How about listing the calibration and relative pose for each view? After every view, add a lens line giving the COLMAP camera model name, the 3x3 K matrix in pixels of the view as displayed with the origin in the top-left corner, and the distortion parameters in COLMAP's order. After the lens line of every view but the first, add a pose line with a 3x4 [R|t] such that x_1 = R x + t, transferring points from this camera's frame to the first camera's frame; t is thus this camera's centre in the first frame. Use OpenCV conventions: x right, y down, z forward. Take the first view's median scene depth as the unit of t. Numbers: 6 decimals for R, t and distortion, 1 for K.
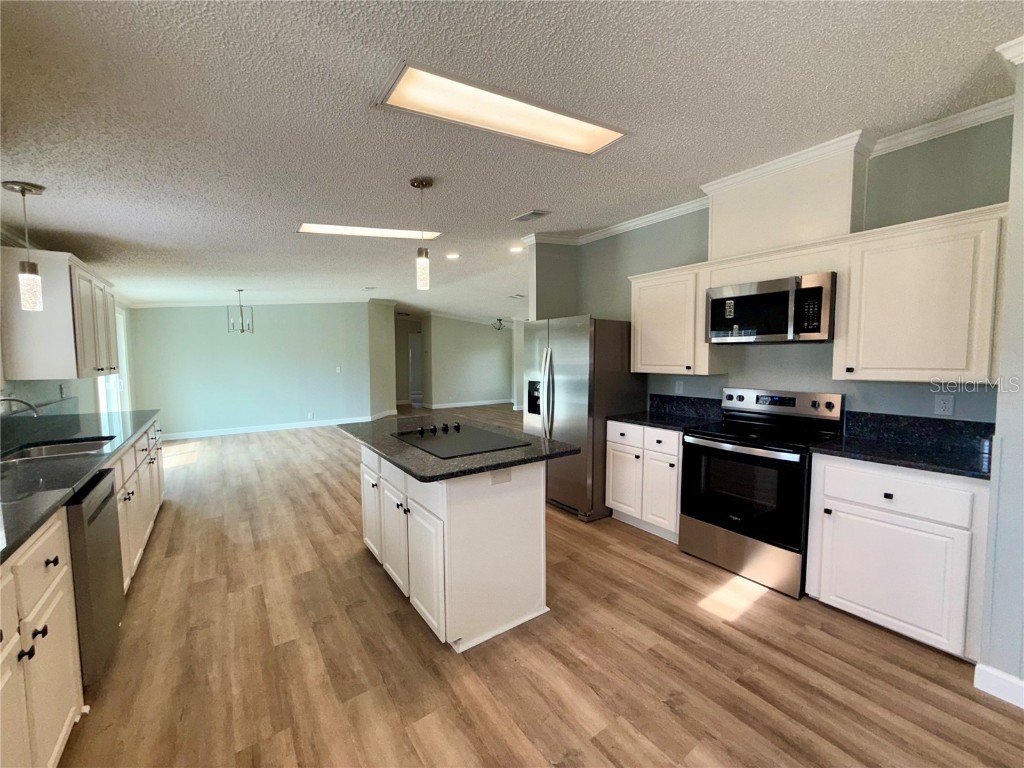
lens RADIAL K [[408.6, 0, 508.9], [0, 408.6, 384.4], [0, 0, 1]] dist [-0.000673, 0.000333]
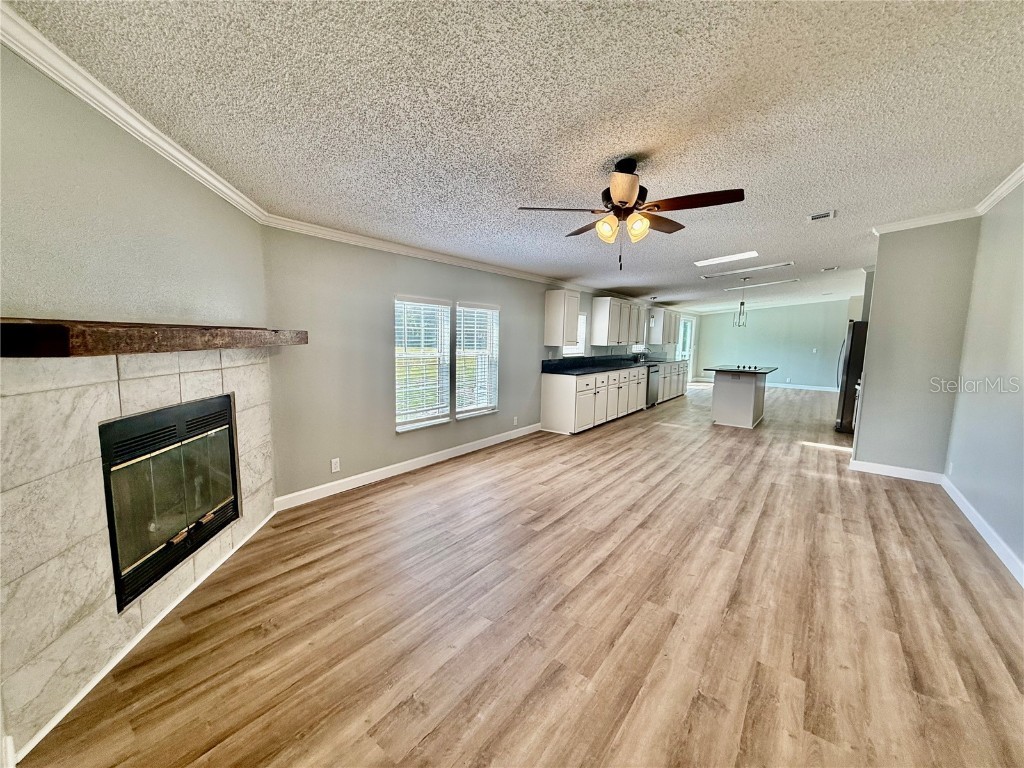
lens RADIAL K [[408.6, 0, 509.2], [0, 408.6, 385.6], [0, 0, 1]] dist [-0.000673, 0.000333]
pose [[0.291251, 0.125114, -0.948430, 2.080475], [-0.085854, 0.990829, 0.104343, 0.089535], [0.952787, 0.051036, 0.299321, -1.372048]]
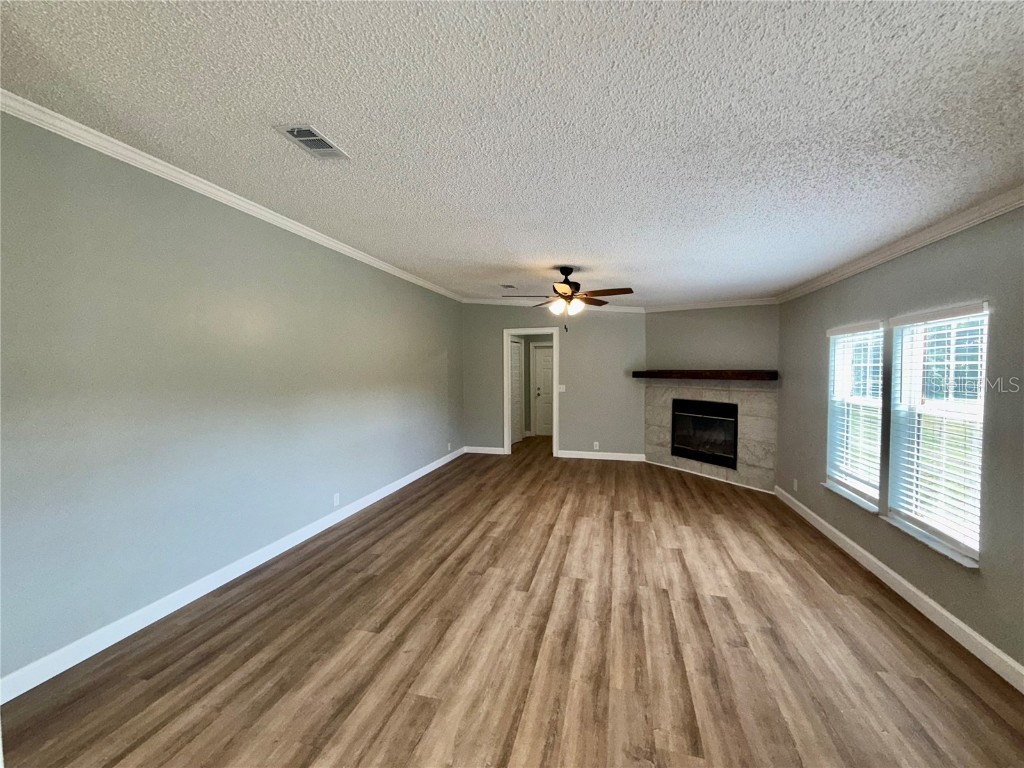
lens RADIAL K [[408.6, 0, 513.4], [0, 408.6, 384.3], [0, 0, 1]] dist [-0.000673, 0.000333]
pose [[-0.644051, -0.019441, 0.764735, 0.012922], [0.061090, 0.995177, 0.076748, -0.044773], [-0.762539, 0.096147, -0.639757, 0.437270]]
